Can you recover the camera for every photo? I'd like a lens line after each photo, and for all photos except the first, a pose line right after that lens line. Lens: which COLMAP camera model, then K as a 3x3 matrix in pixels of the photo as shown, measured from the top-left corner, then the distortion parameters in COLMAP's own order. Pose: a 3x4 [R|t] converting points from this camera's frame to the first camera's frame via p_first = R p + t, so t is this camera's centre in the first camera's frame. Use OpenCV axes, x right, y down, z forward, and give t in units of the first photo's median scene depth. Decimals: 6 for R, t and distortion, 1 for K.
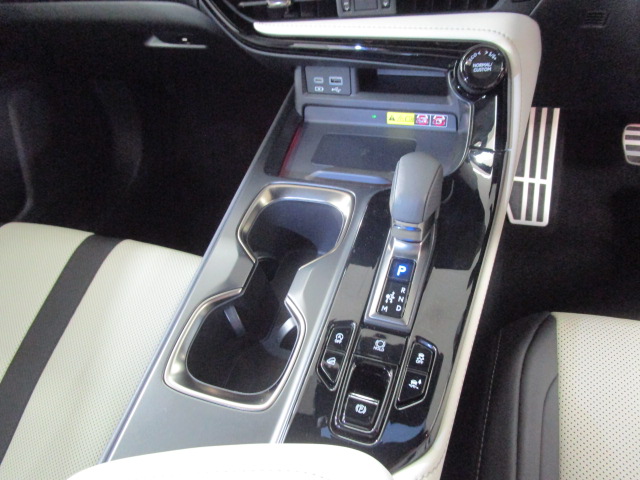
lens RADIAL K [[455.6, 0, 320.0], [0, 455.6, 240.0], [0, 0, 1]] dist [-0.021084, 0.004714]
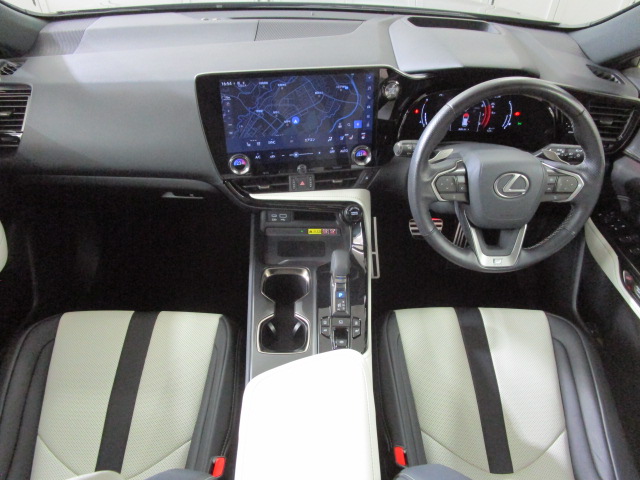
lens RADIAL K [[455.6, 0, 320.0], [0, 455.6, 240.0], [0, 0, 1]] dist [-0.021084, 0.004714]
pose [[0.928113, -0.078567, 0.363914, -0.579841], [0.139909, 0.979436, -0.145363, 0.083167], [-0.345010, 0.185828, 0.920020, -0.955615]]
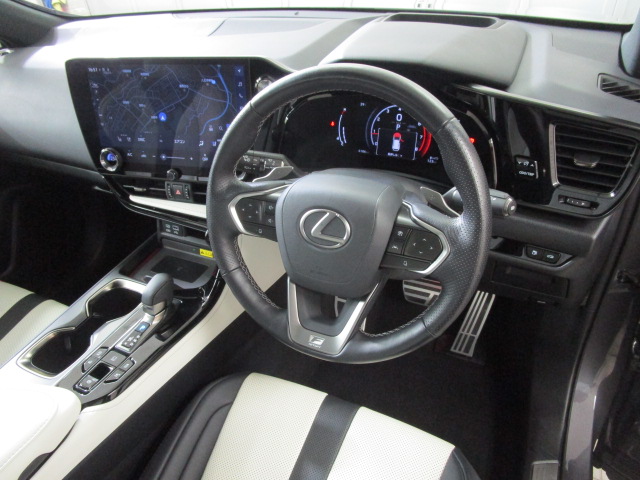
lens RADIAL K [[455.6, 0, 320.0], [0, 455.6, 240.0], [0, 0, 1]] dist [-0.021084, 0.004714]
pose [[0.989141, 0.140132, -0.044299, 0.700981], [-0.146515, 0.963857, -0.222513, 0.015443], [0.011516, 0.226587, 0.973923, -0.759938]]
